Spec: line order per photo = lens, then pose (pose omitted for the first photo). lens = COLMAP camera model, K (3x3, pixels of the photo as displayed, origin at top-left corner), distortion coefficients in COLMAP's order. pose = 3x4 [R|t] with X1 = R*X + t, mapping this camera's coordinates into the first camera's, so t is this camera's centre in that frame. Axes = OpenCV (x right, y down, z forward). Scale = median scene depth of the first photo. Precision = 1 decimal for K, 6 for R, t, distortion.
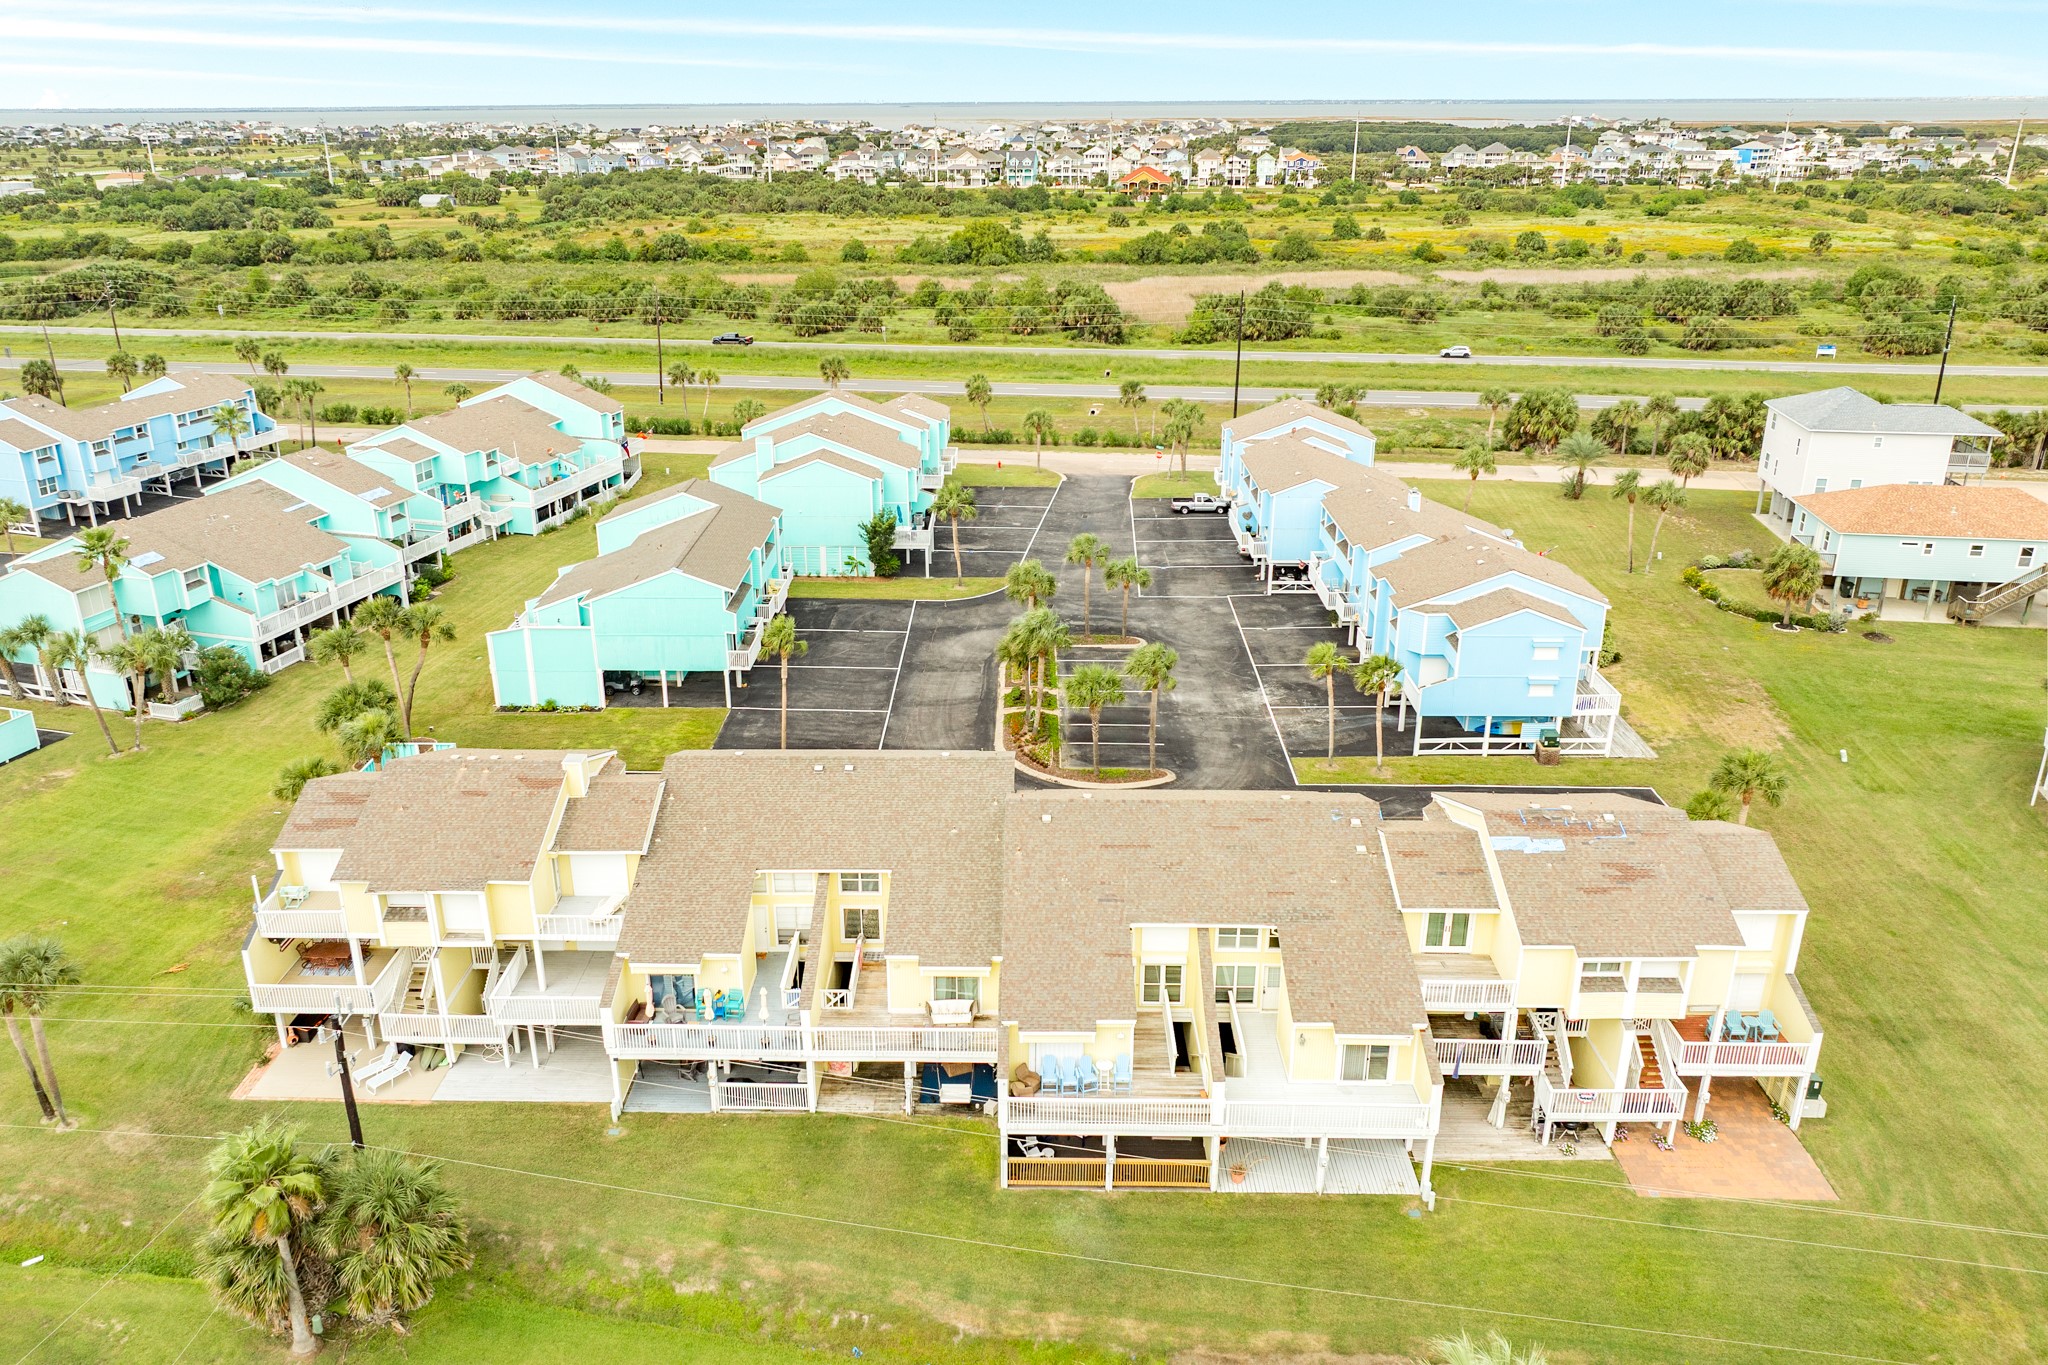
lens RADIAL K [[1441.9, 0, 1022.6], [0, 1441.9, 653.0], [0, 0, 1]] dist [-0.001752, -0.004499]
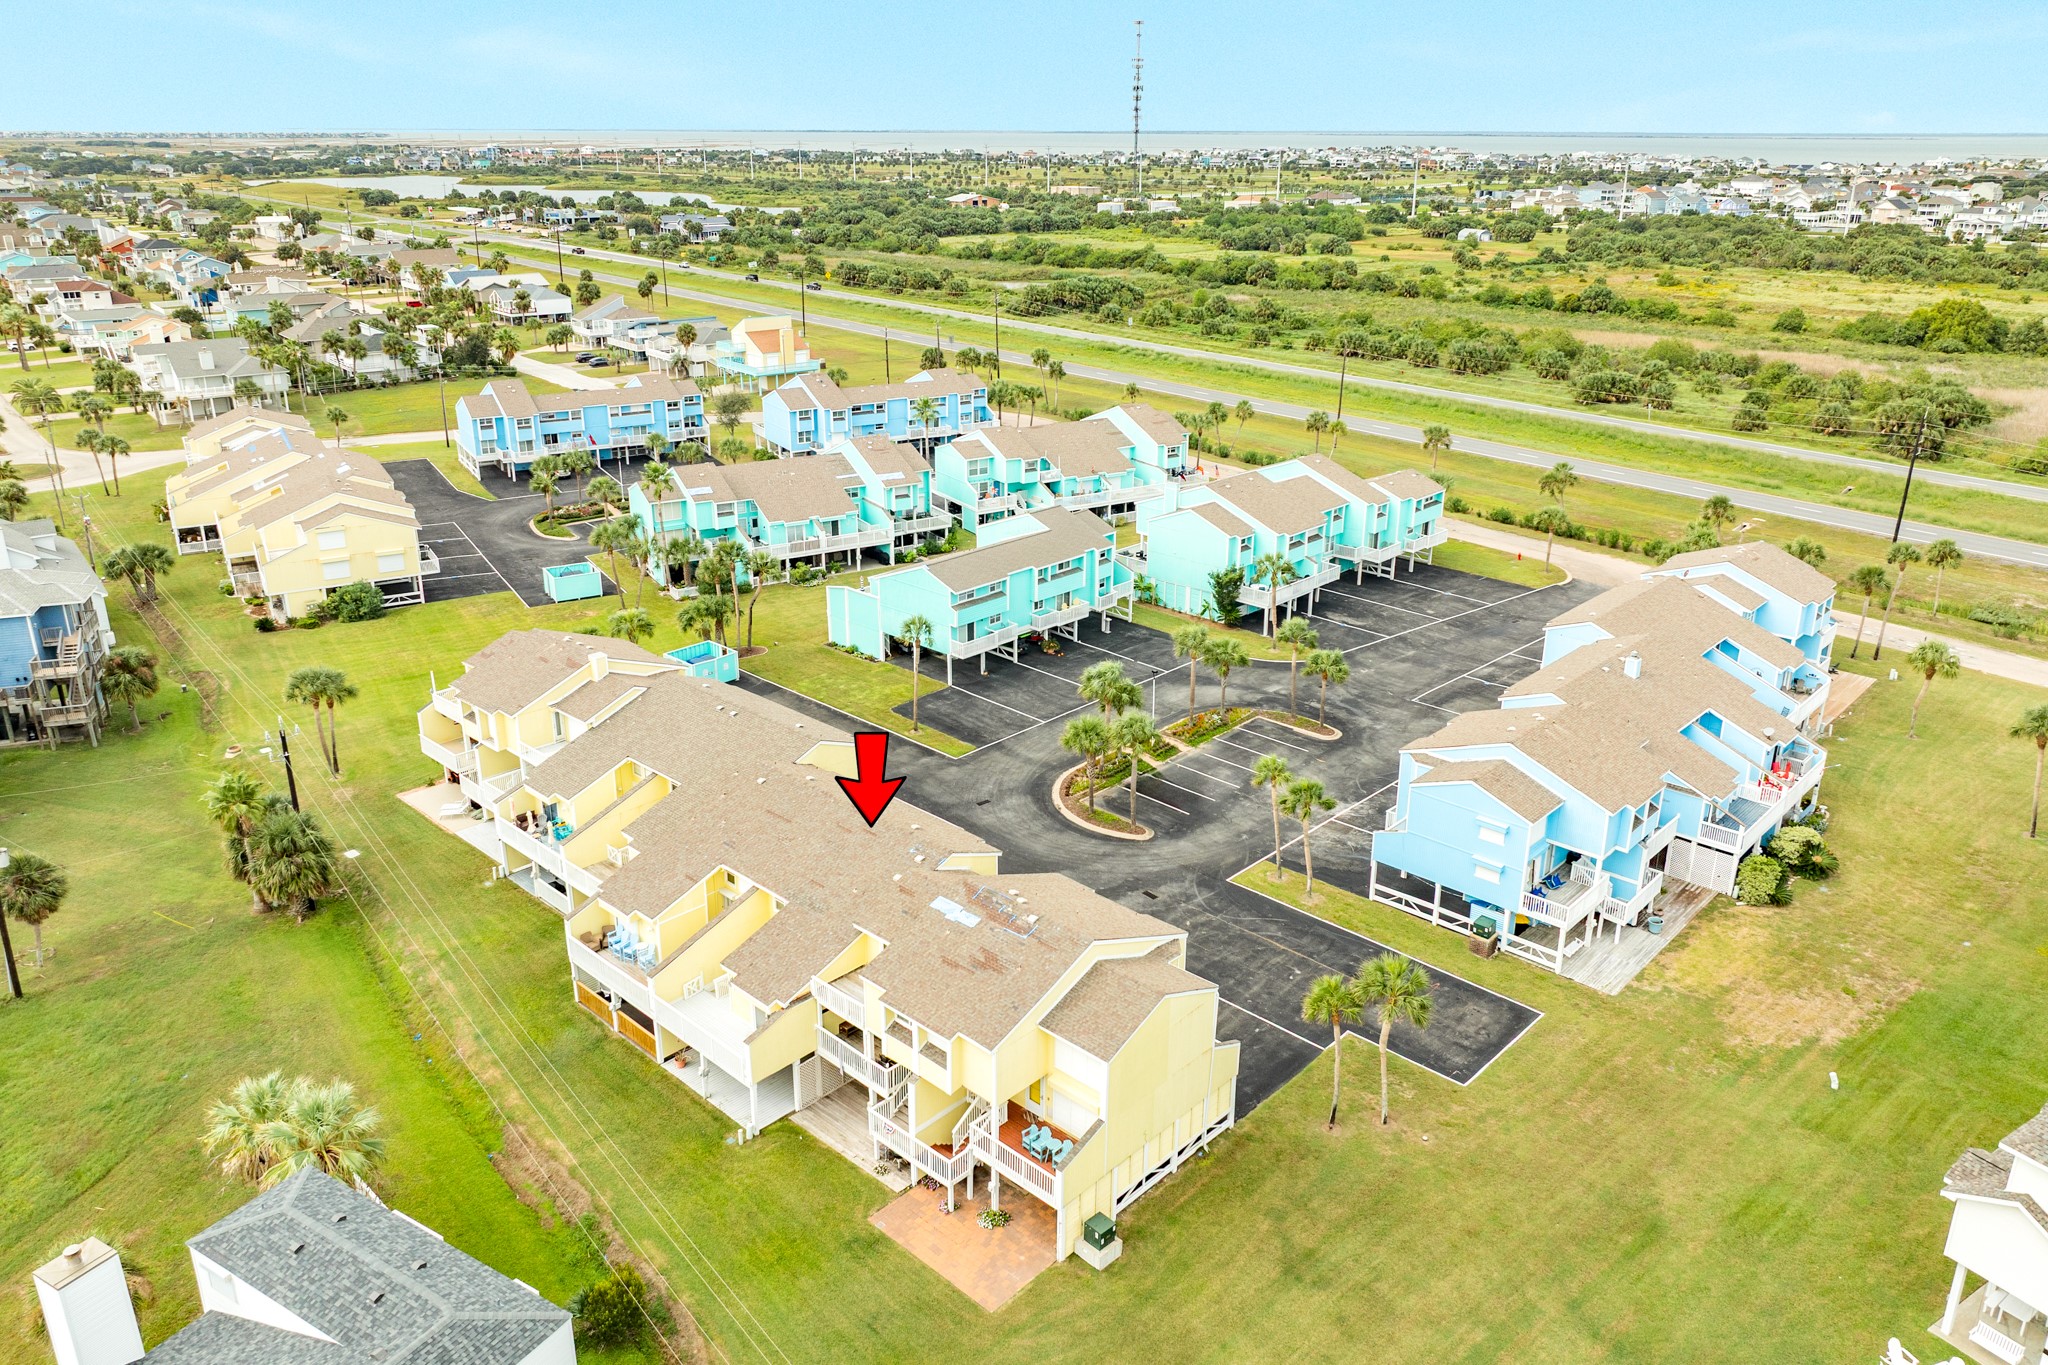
lens RADIAL K [[1441.9, 0, 1022.6], [0, 1441.9, 653.0], [0, 0, 1]] dist [-0.001752, -0.004499]
pose [[0.742057, 0.235345, -0.627665, 0.506993], [-0.246885, 0.966477, 0.070504, -0.075607], [0.623217, 0.102643, 0.775284, 0.063737]]
